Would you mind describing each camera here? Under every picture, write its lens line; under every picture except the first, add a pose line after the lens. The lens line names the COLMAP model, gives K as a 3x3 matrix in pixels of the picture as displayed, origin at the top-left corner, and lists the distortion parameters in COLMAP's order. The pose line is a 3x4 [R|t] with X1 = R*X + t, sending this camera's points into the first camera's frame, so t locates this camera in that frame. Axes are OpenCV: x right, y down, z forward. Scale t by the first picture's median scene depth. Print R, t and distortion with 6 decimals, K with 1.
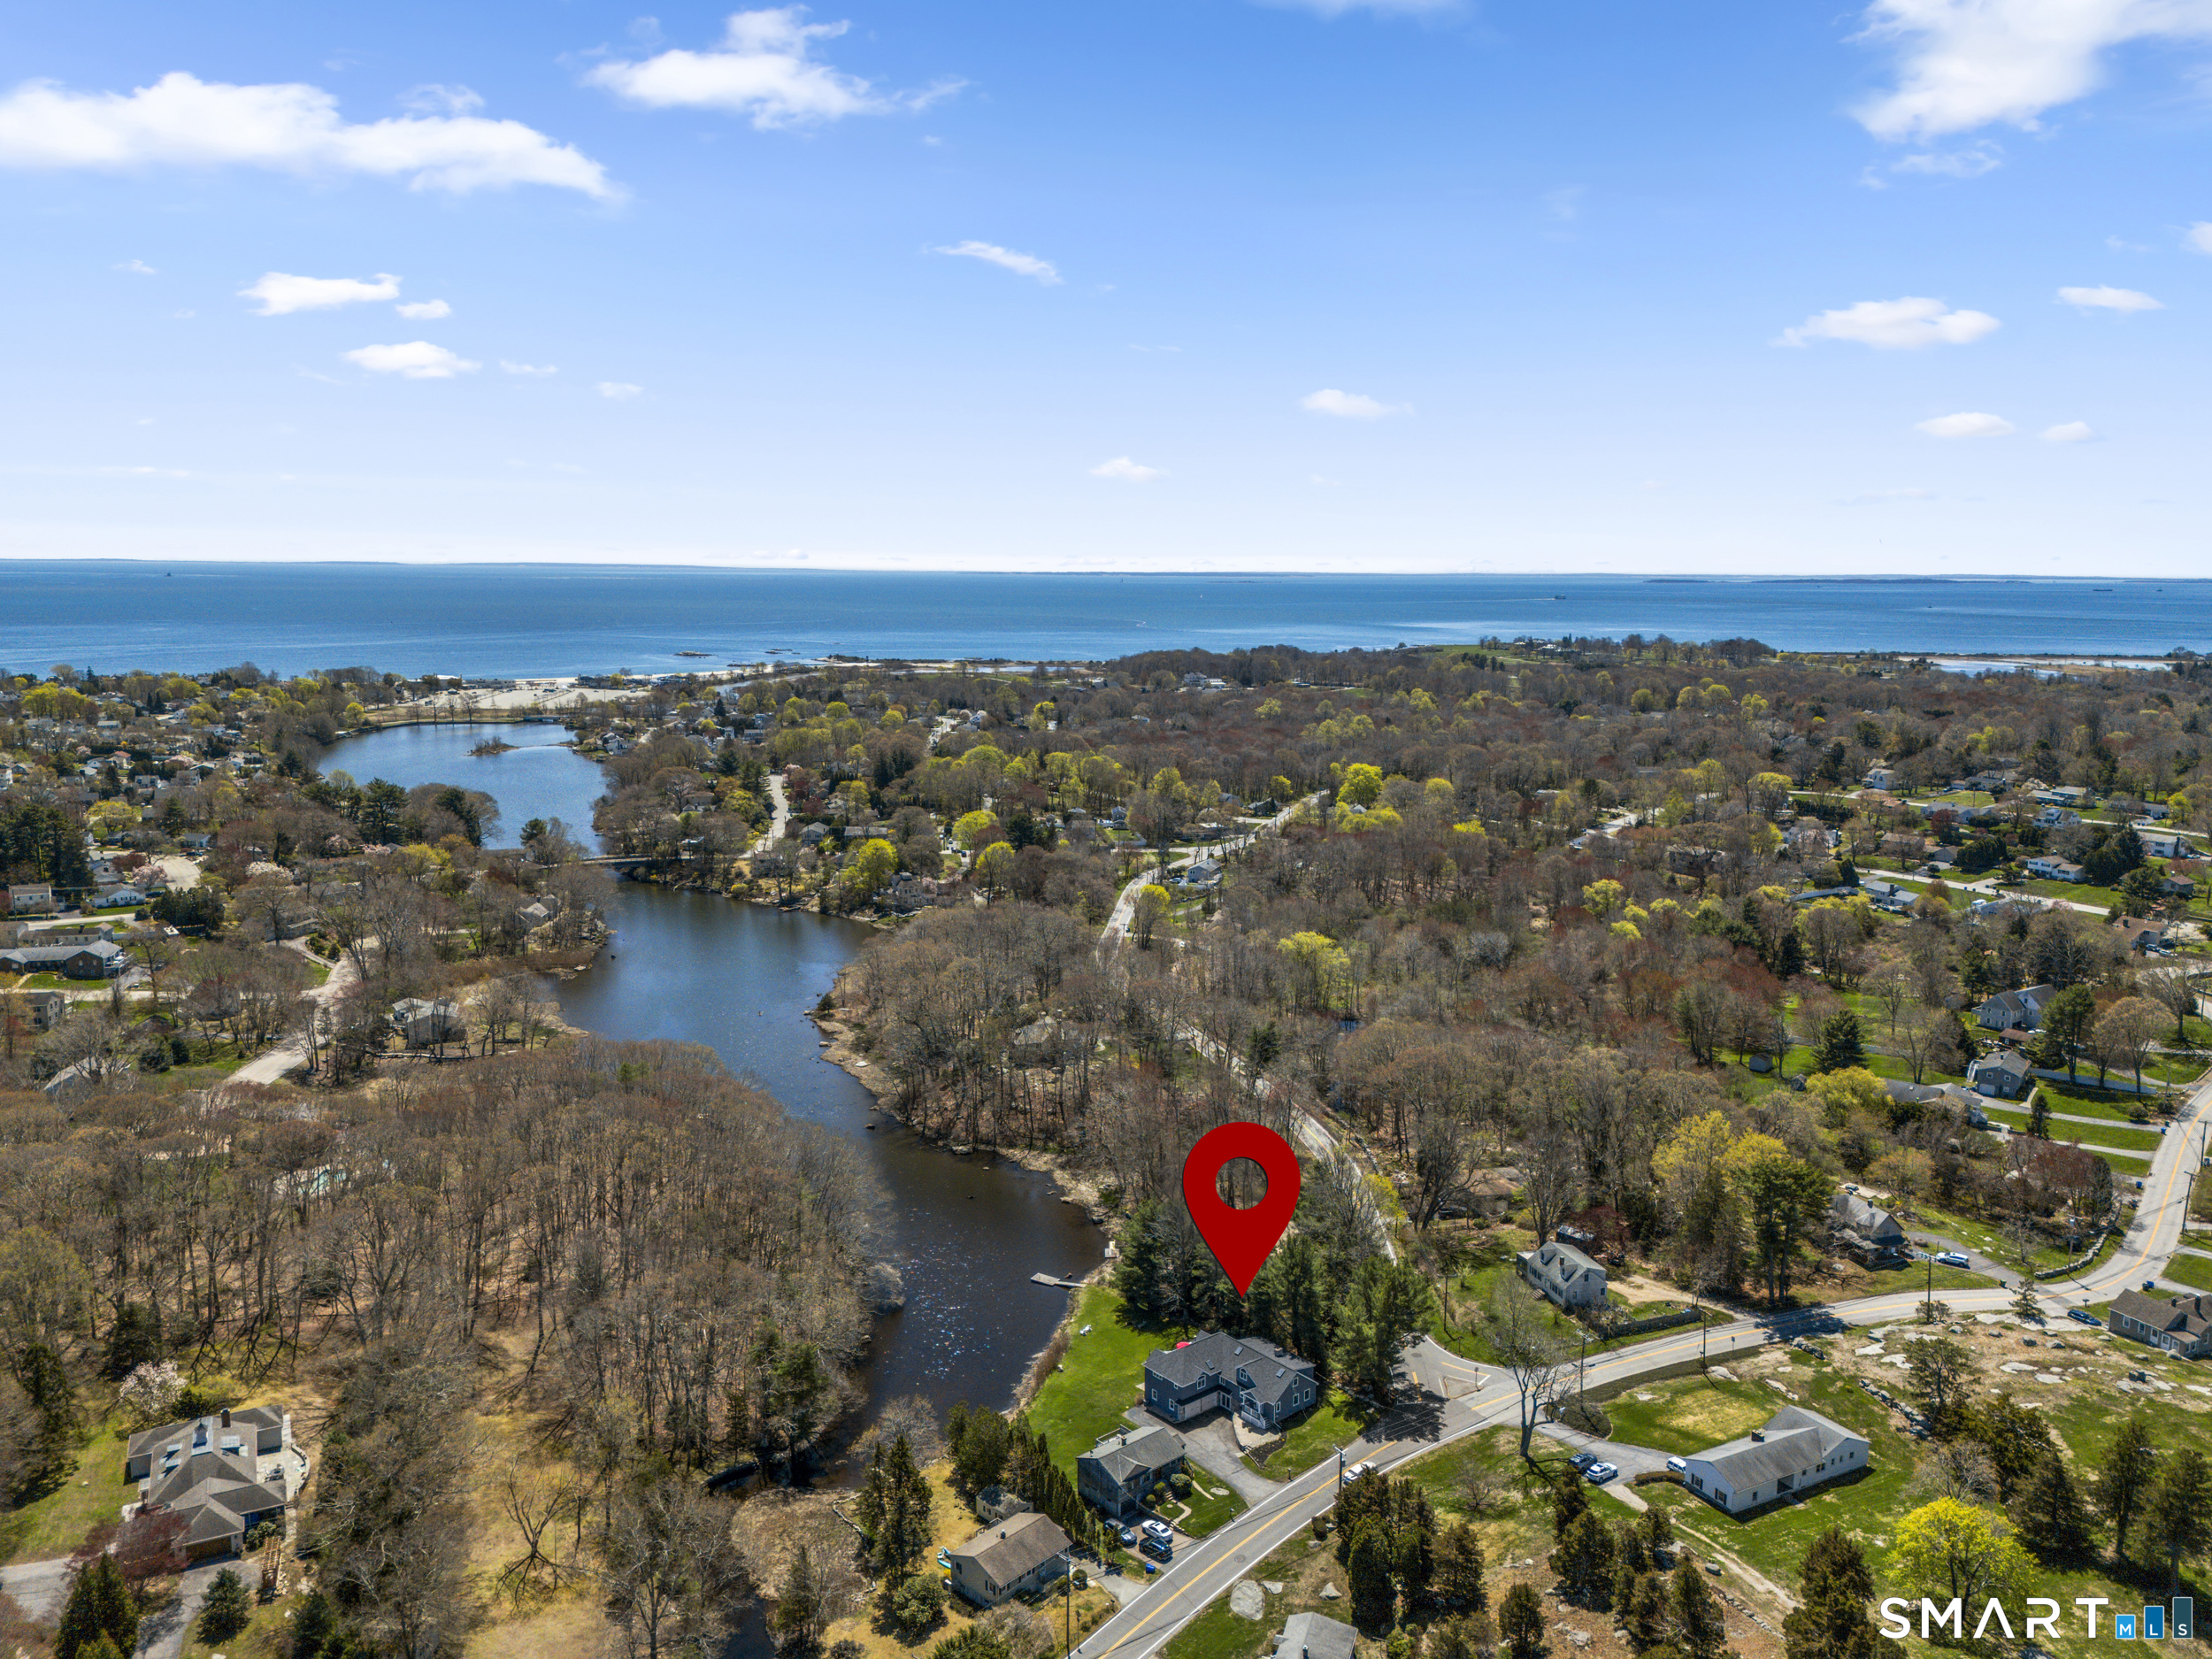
lens RADIAL K [[1625.1, 0, 1157.5], [0, 1625.1, 818.9], [0, 0, 1]] dist [0.094718, -0.086812]
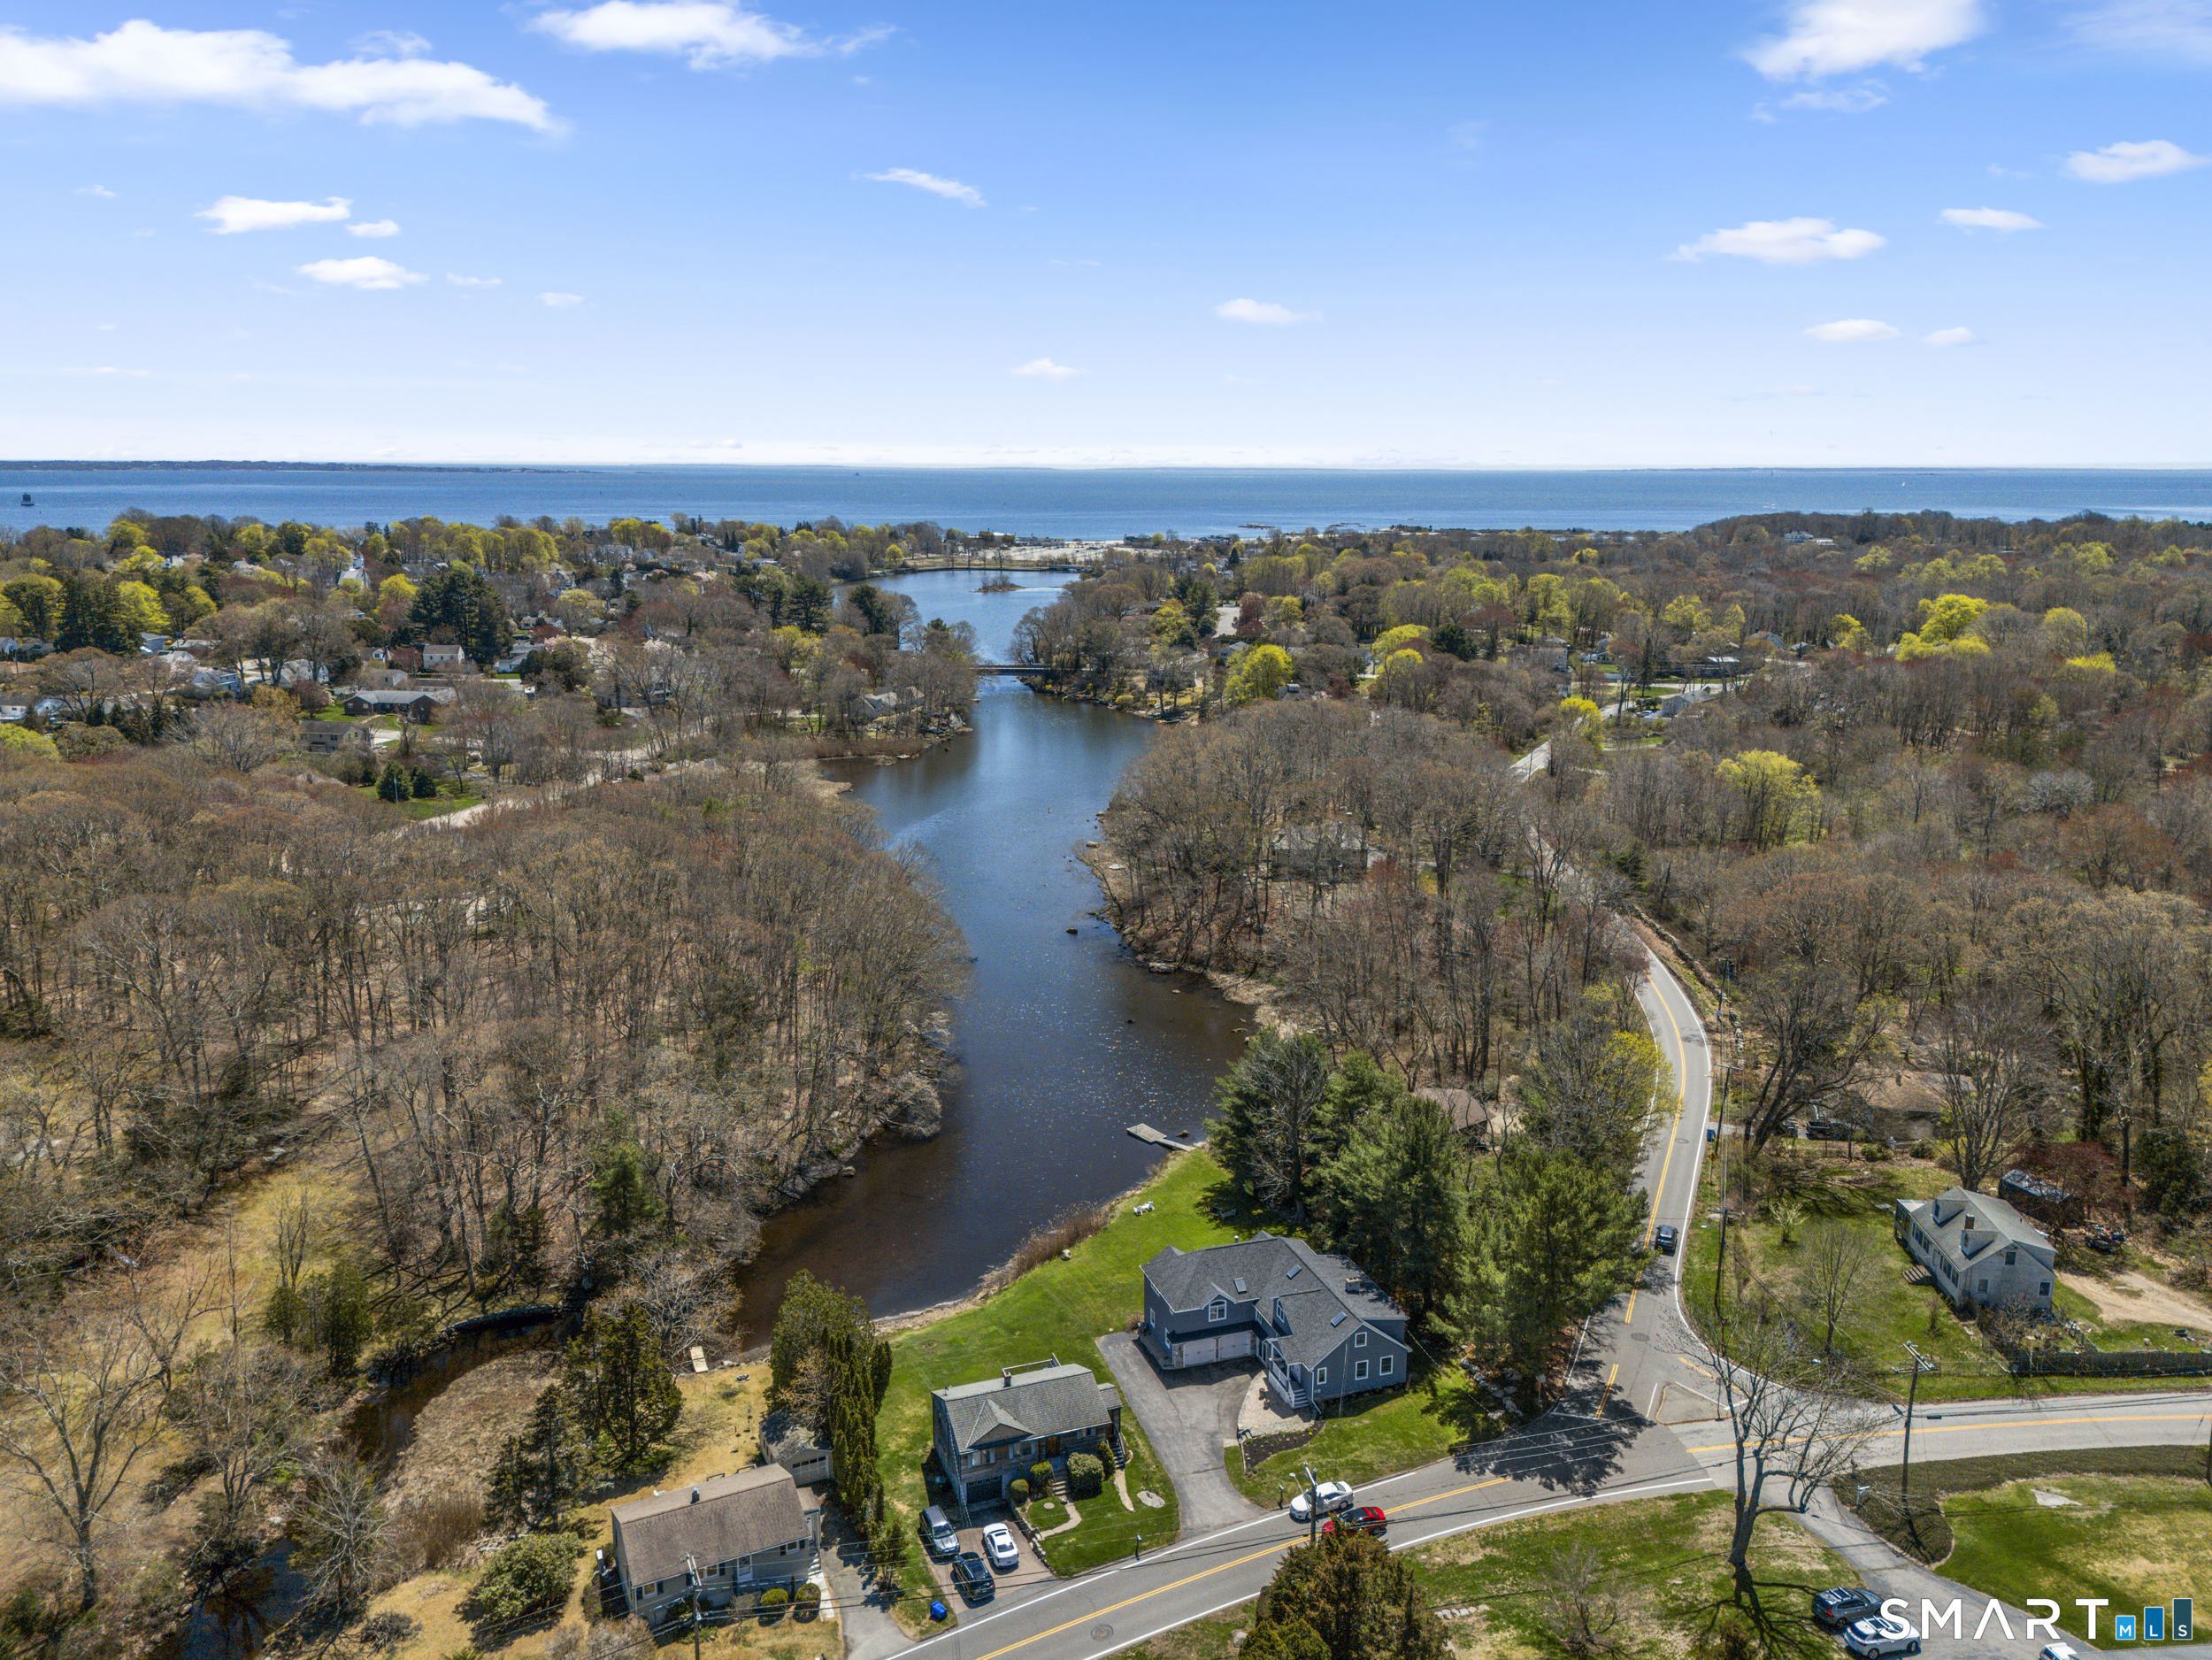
lens RADIAL K [[1625.2, 0, 1157.5], [0, 1625.2, 819.4], [0, 0, 1]] dist [0.094718, -0.086812]
pose [[0.928532, 0.065625, -0.365405, 0.197656], [-0.046776, 0.997089, 0.060209, 0.120475], [0.368293, -0.038814, 0.928899, 0.413057]]
